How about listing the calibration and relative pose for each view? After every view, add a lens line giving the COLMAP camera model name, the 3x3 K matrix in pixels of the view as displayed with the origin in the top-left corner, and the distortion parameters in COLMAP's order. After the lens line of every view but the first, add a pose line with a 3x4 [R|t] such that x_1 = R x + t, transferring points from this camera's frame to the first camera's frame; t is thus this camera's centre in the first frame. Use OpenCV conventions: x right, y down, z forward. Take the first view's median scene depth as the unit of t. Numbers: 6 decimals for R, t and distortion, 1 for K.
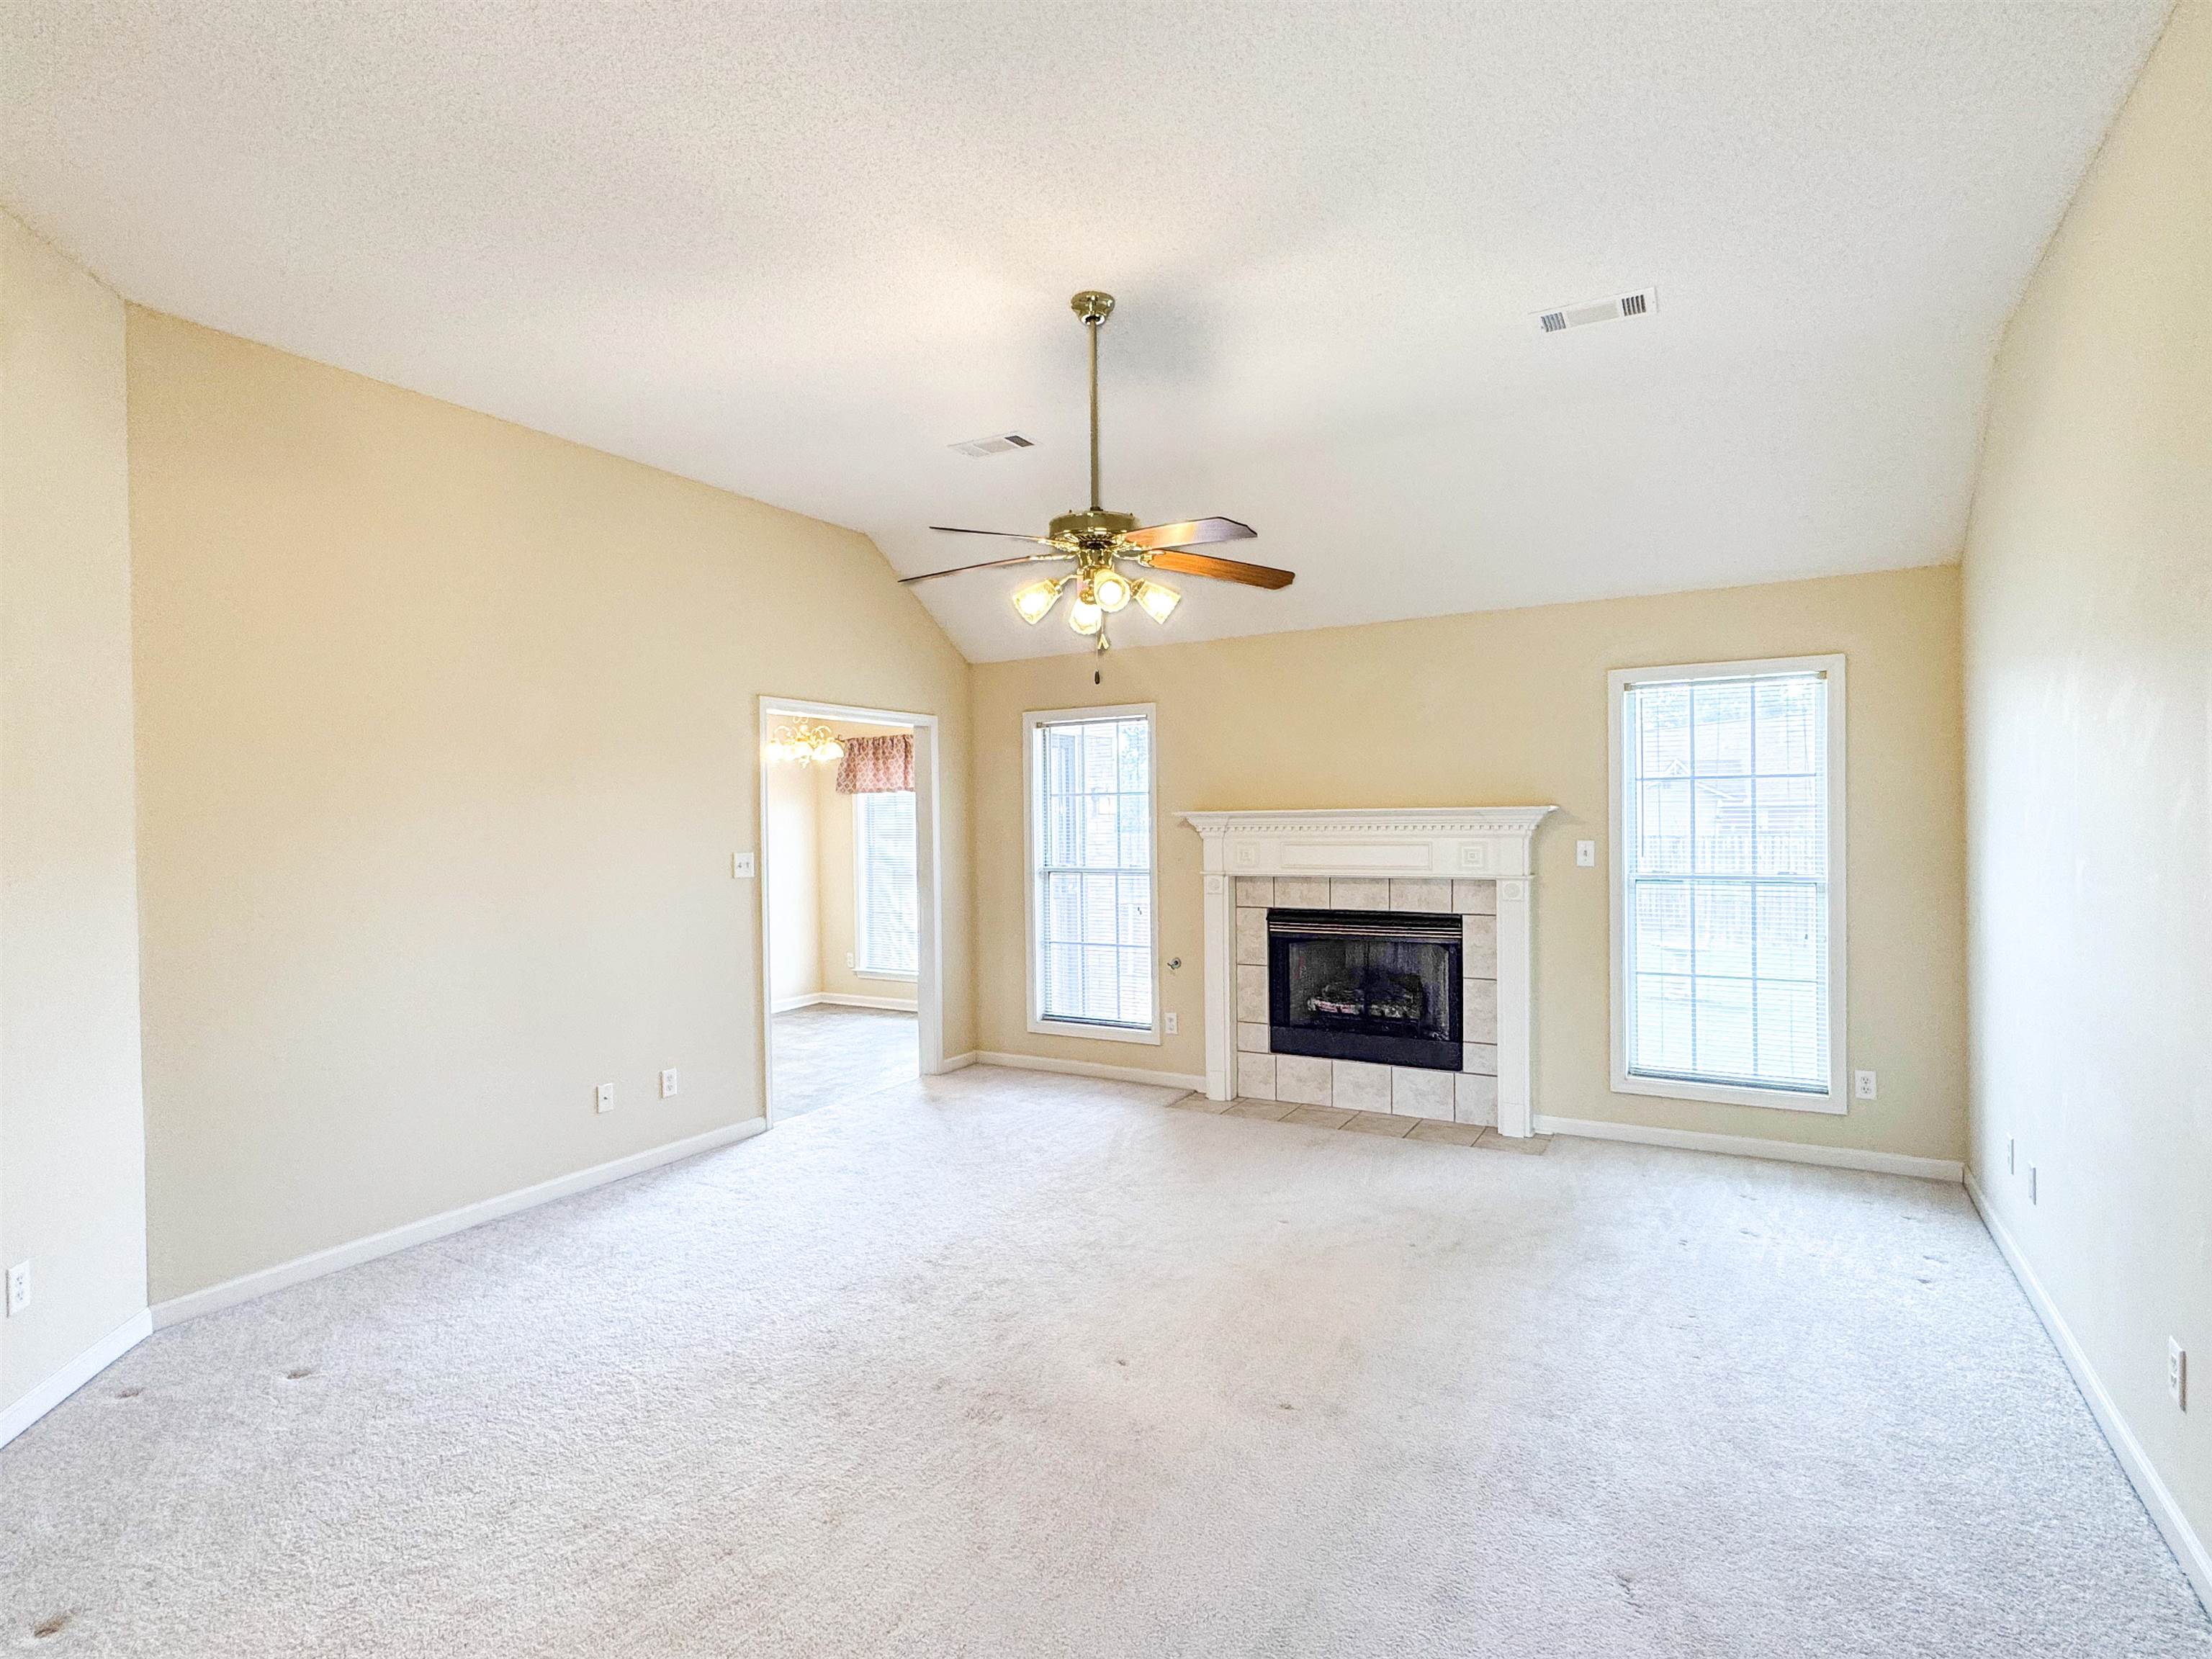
lens RADIAL K [[1090.7, 0, 1121.8], [0, 1090.7, 821.3], [0, 0, 1]] dist [-0.003507, 0.000738]
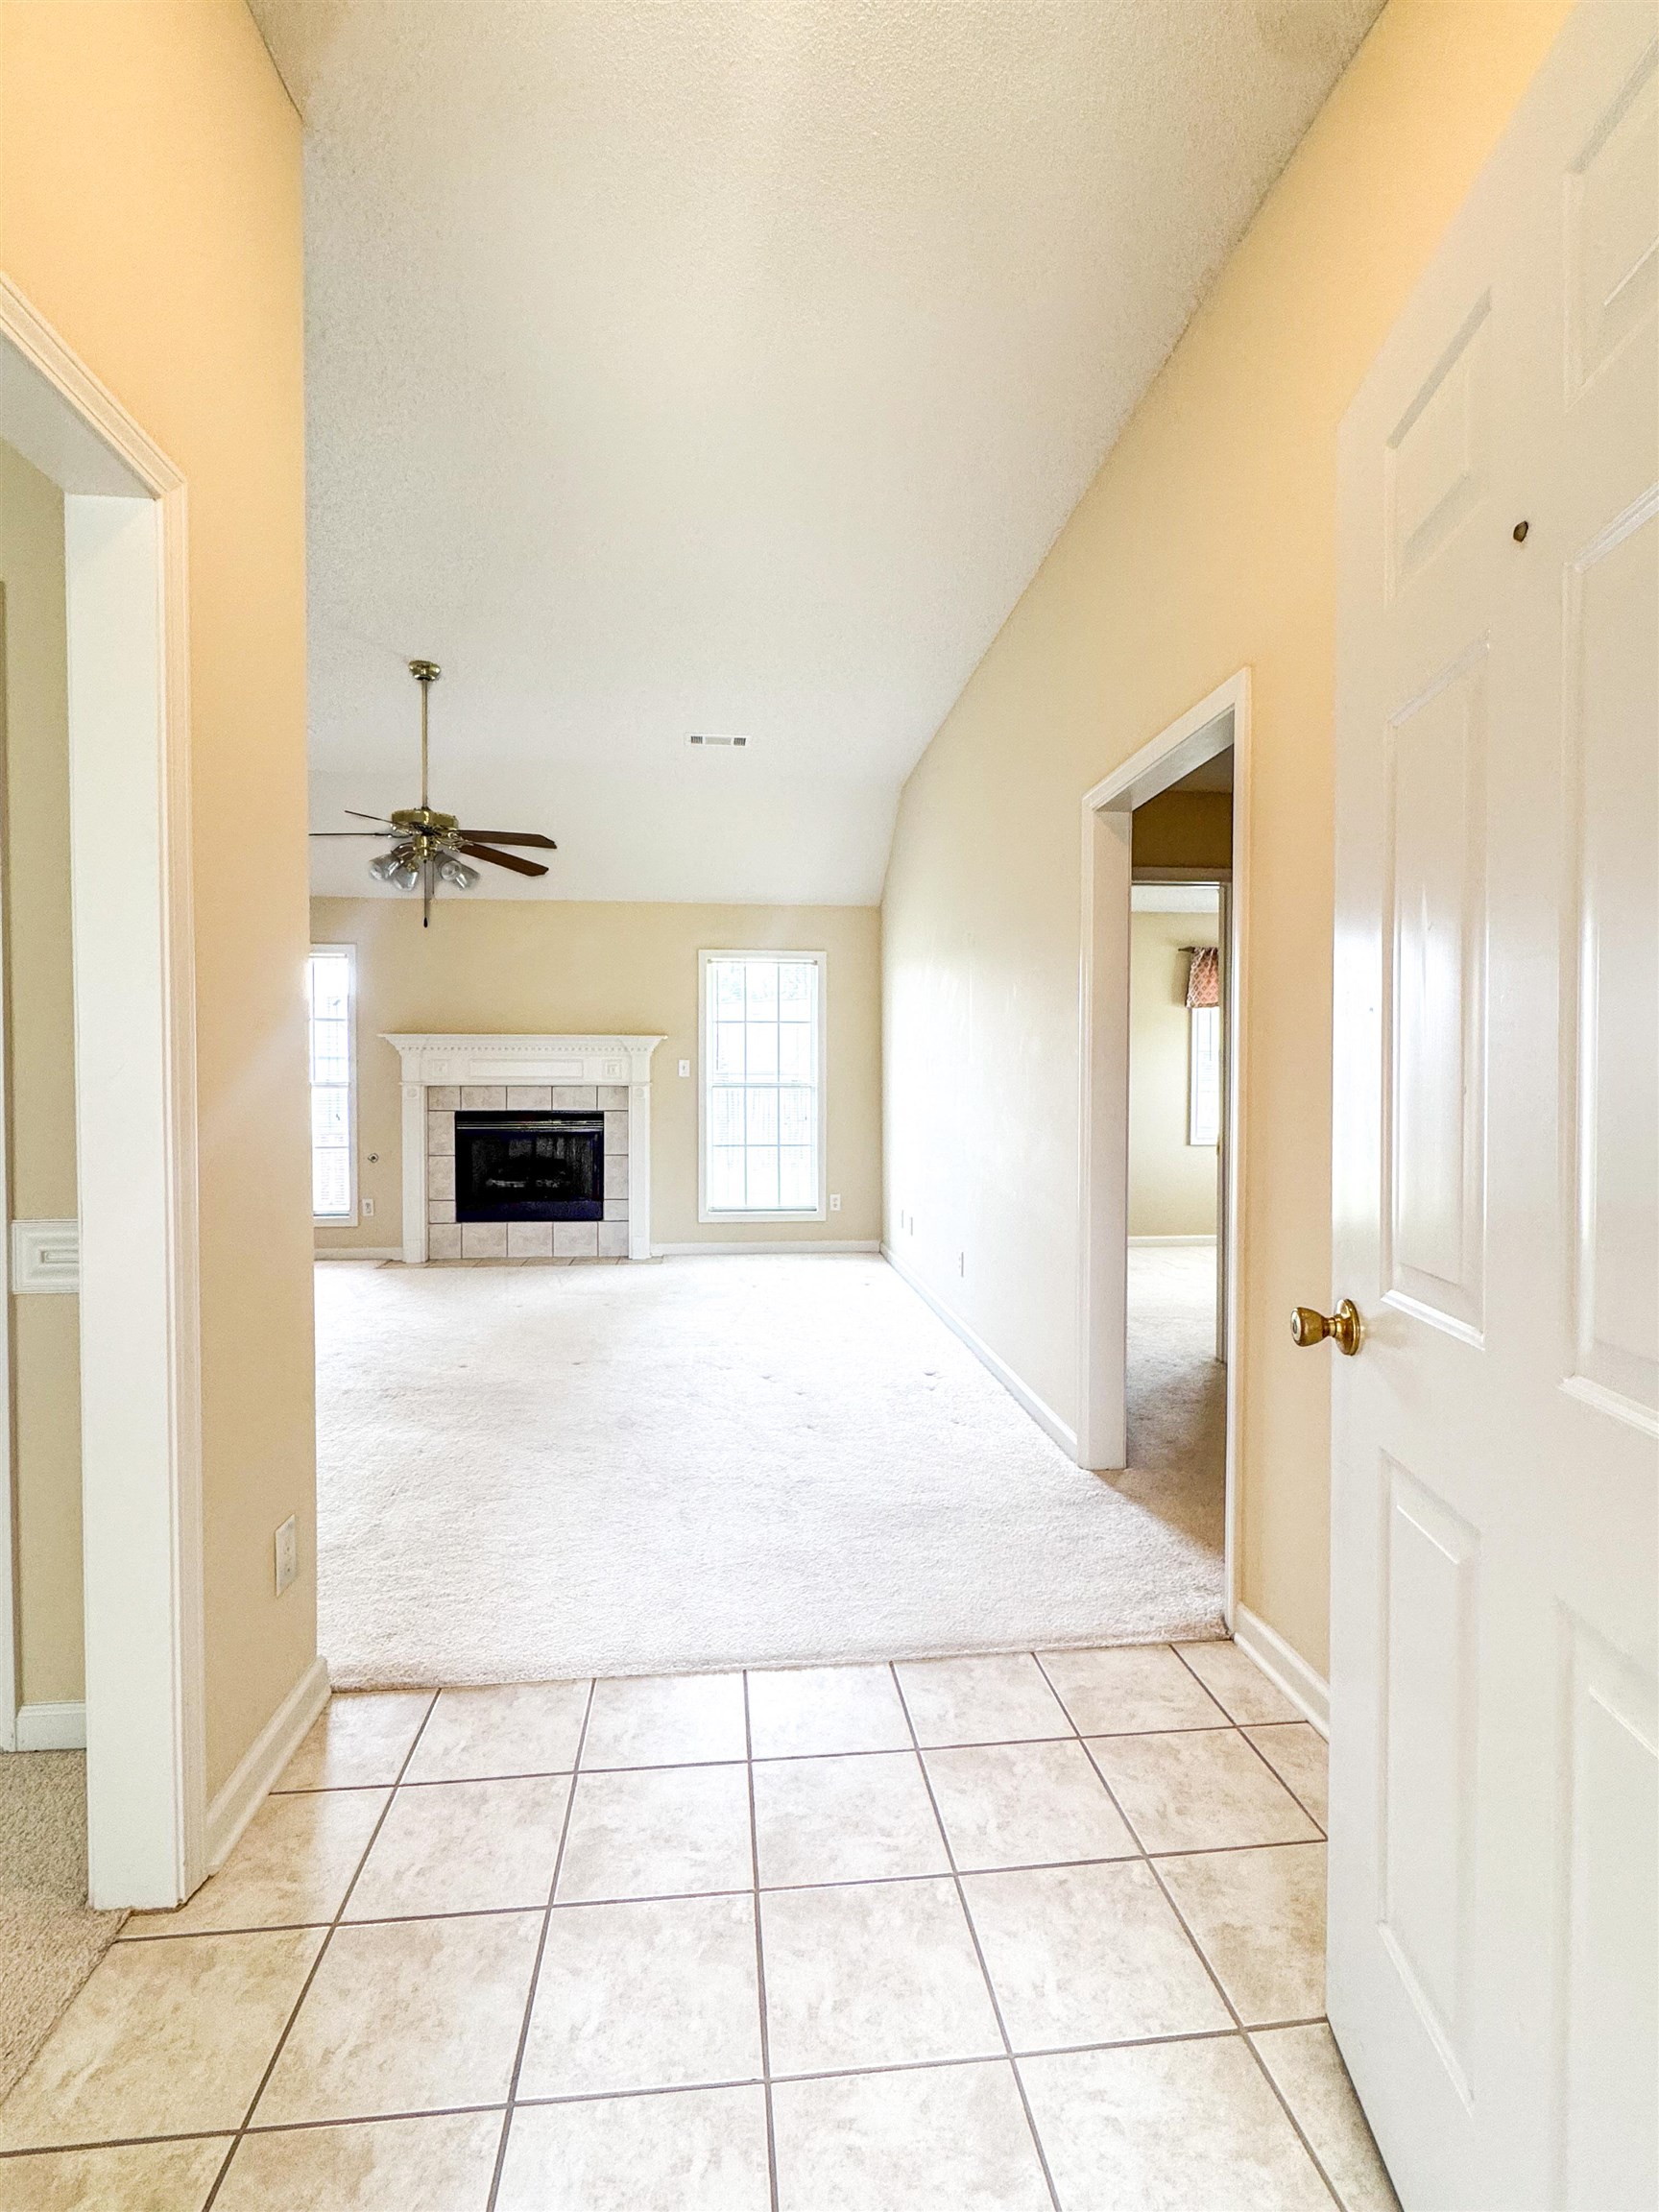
lens RADIAL K [[1047.7, 0, 818.4], [0, 1047.7, 1096.1], [0, 0, 1]] dist [0.000732, -0.001421]
pose [[0.820692, 0.005292, 0.571346, -0.243397], [-0.009642, 0.999943, 0.004588, 0.056619], [-0.571289, -0.009275, 0.820696, -0.291788]]
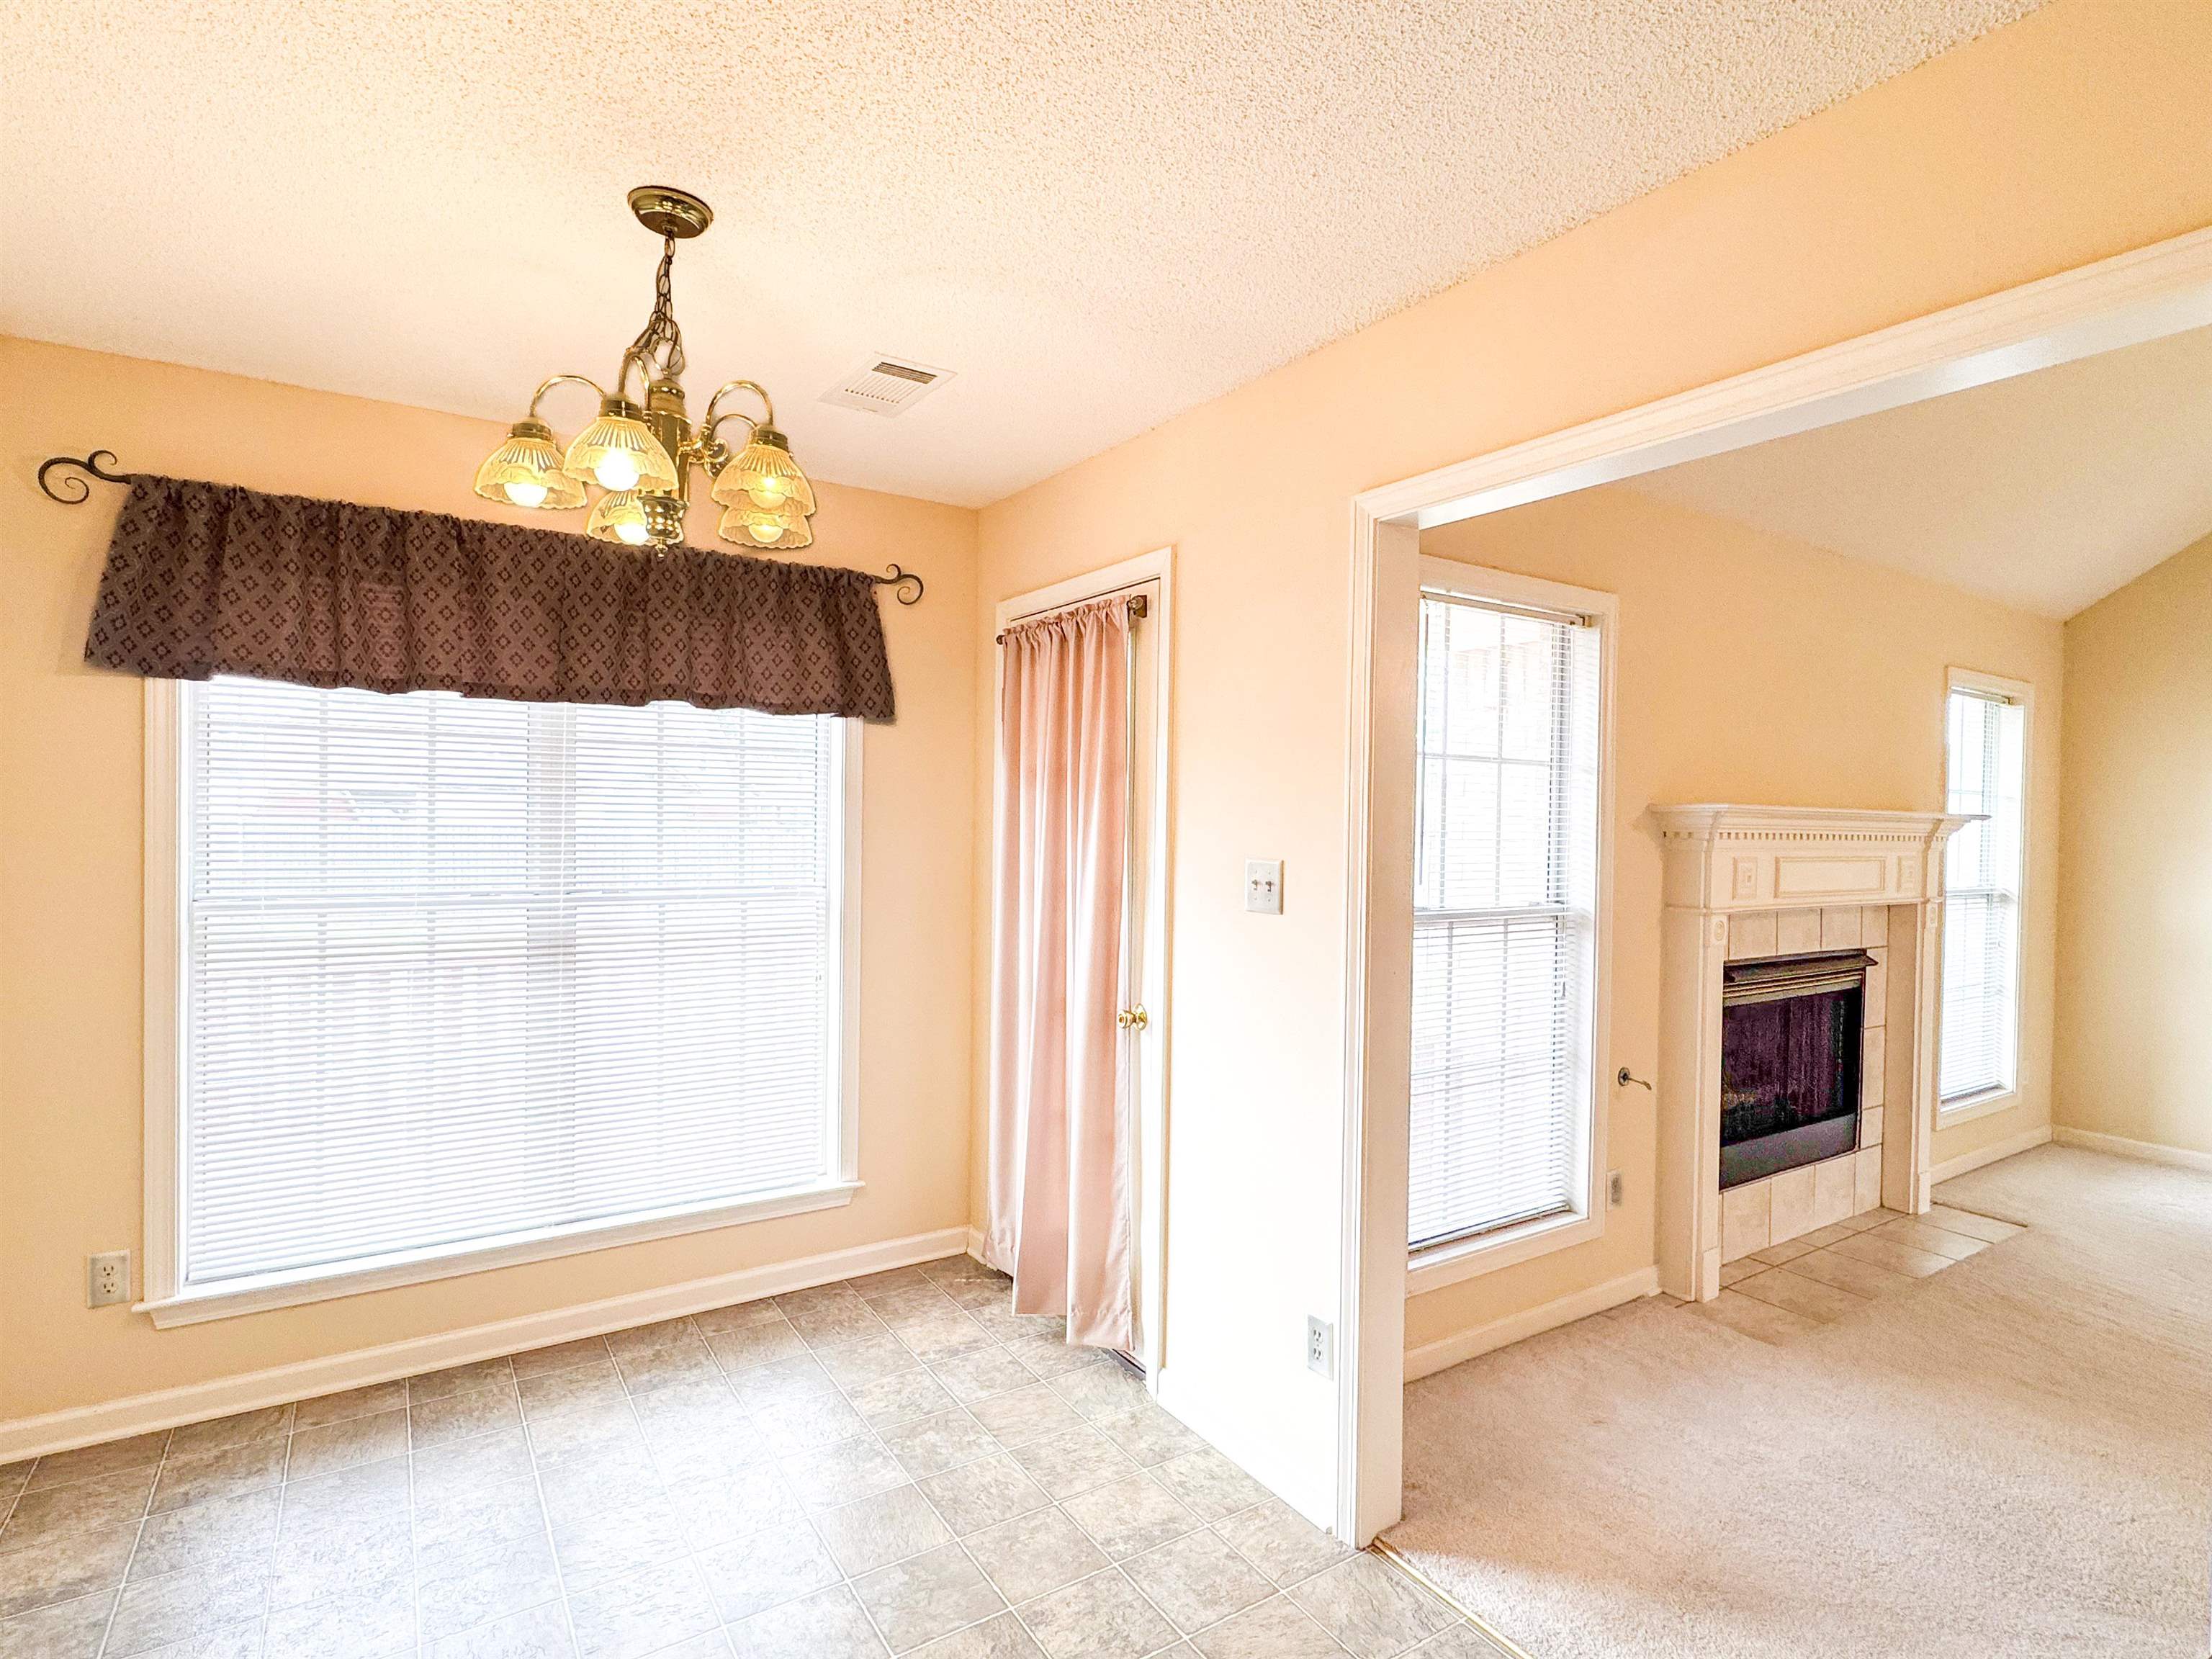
lens RADIAL K [[1090.7, 0, 1109.3], [0, 1090.7, 829.1], [0, 0, 1]] dist [-0.003507, 0.000738]
pose [[0.455910, 0.020726, 0.889785, -0.651174], [-0.024305, 0.999646, -0.010832, 0.019183], [-0.889694, -0.016688, 0.456252, 1.133883]]
